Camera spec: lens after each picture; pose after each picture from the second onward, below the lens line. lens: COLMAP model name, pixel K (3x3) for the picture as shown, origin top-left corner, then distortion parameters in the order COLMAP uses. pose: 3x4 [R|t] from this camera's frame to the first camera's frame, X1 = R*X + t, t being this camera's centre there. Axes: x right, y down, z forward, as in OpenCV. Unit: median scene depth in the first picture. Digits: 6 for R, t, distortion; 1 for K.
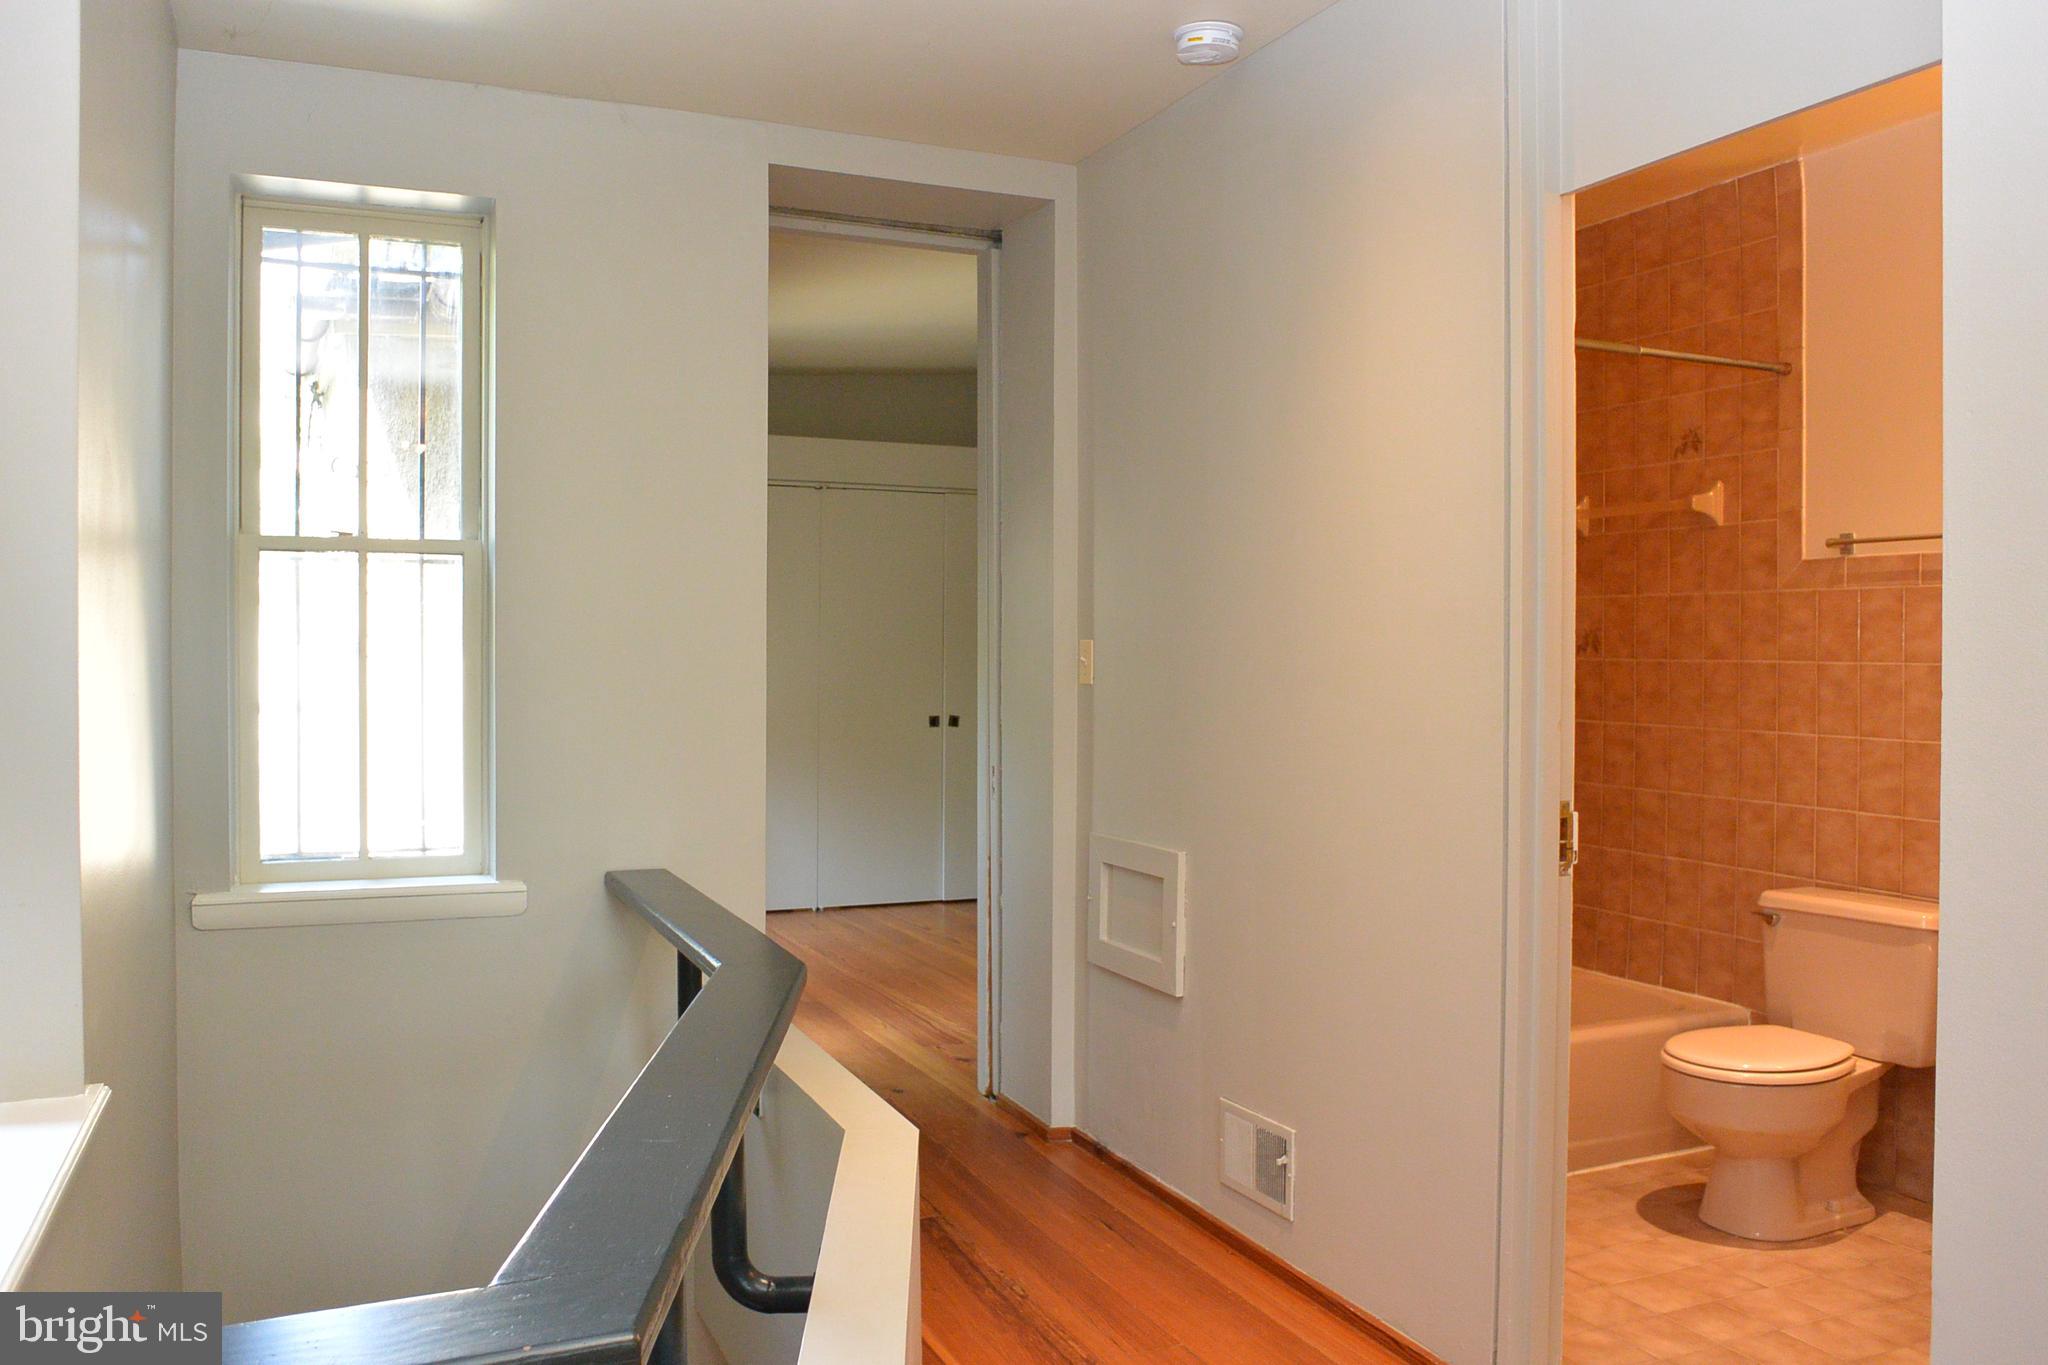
lens RADIAL K [[1600.3, 0, 997.5], [0, 1600.3, 673.0], [0, 0, 1]] dist [-0.086349, 0.065485]
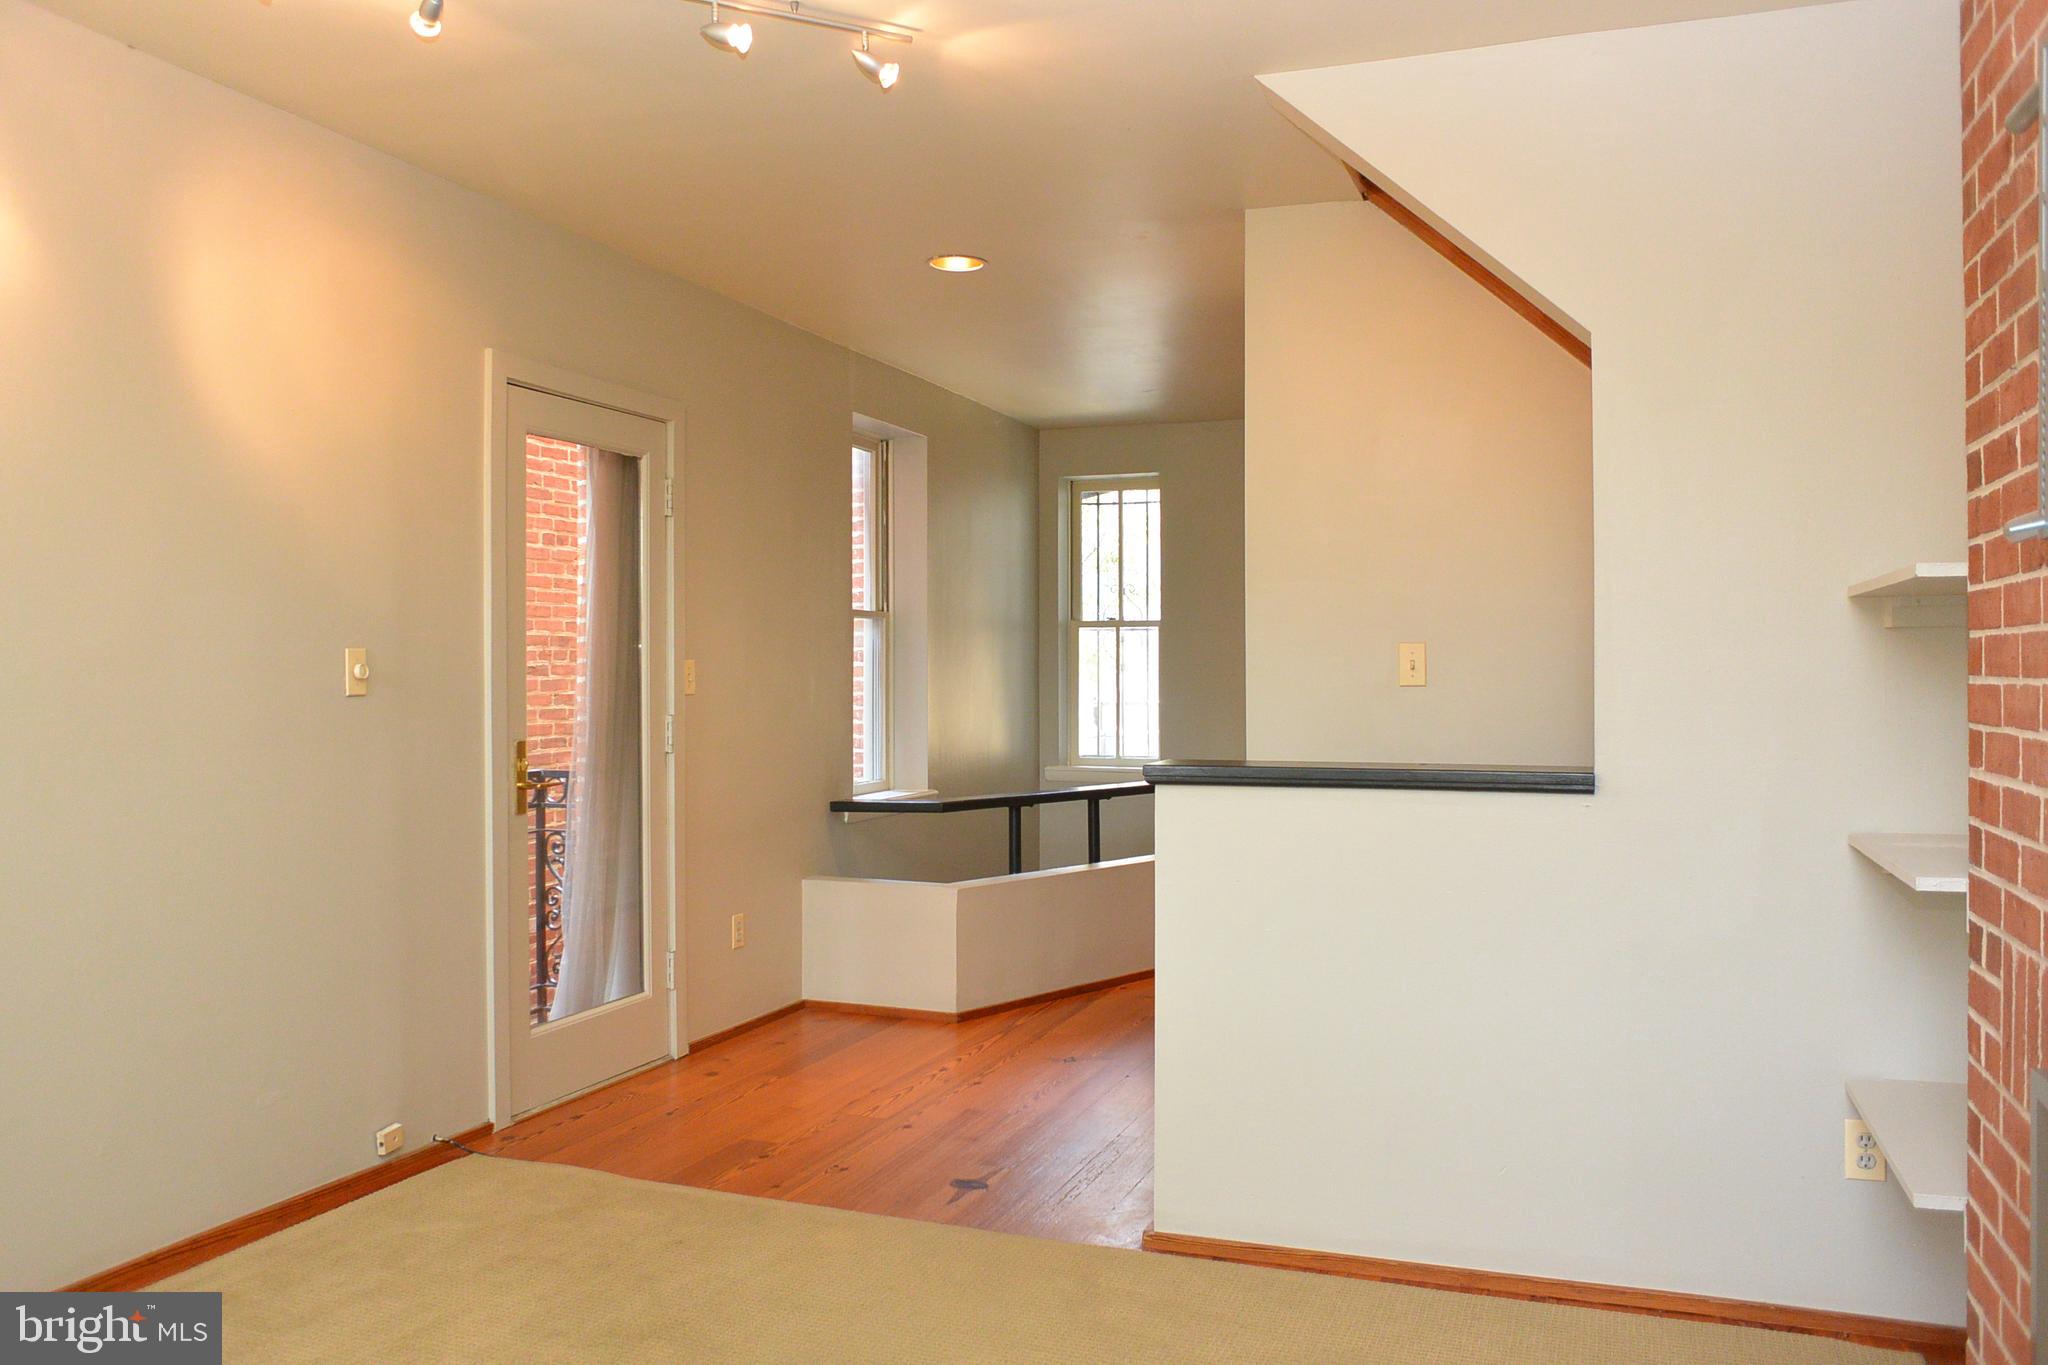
lens RADIAL K [[1600.3, 0, 997.5], [0, 1600.3, 673.0], [0, 0, 1]] dist [-0.086349, 0.065485]
pose [[0.716353, -0.004857, -0.697721, 1.100313], [-0.004341, 0.999925, -0.011417, 0.019453], [0.697724, 0.011207, 0.716279, -0.803769]]
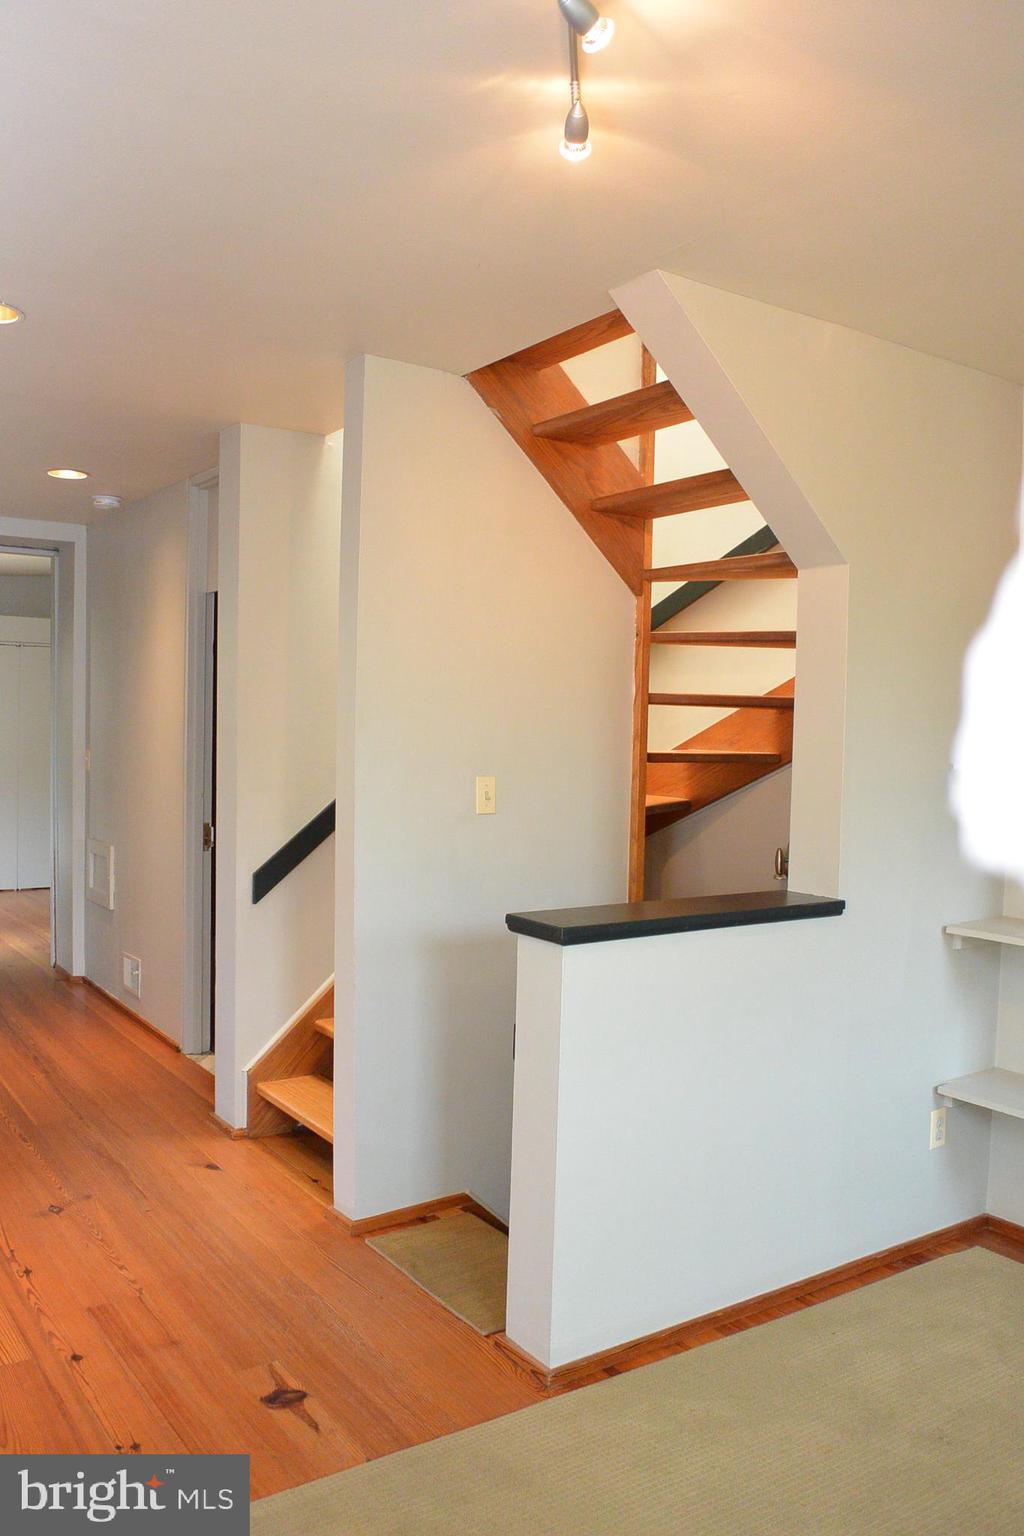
lens RADIAL K [[1200.3, 0, 504.2], [0, 1200.3, 790.7], [0, 0, 1]] dist [-0.086349, 0.065485]
pose [[0.981028, 0.010546, 0.193580, 0.328649], [-0.018826, 0.998983, 0.040981, -0.046410], [-0.192951, -0.043848, 0.980228, -0.753188]]
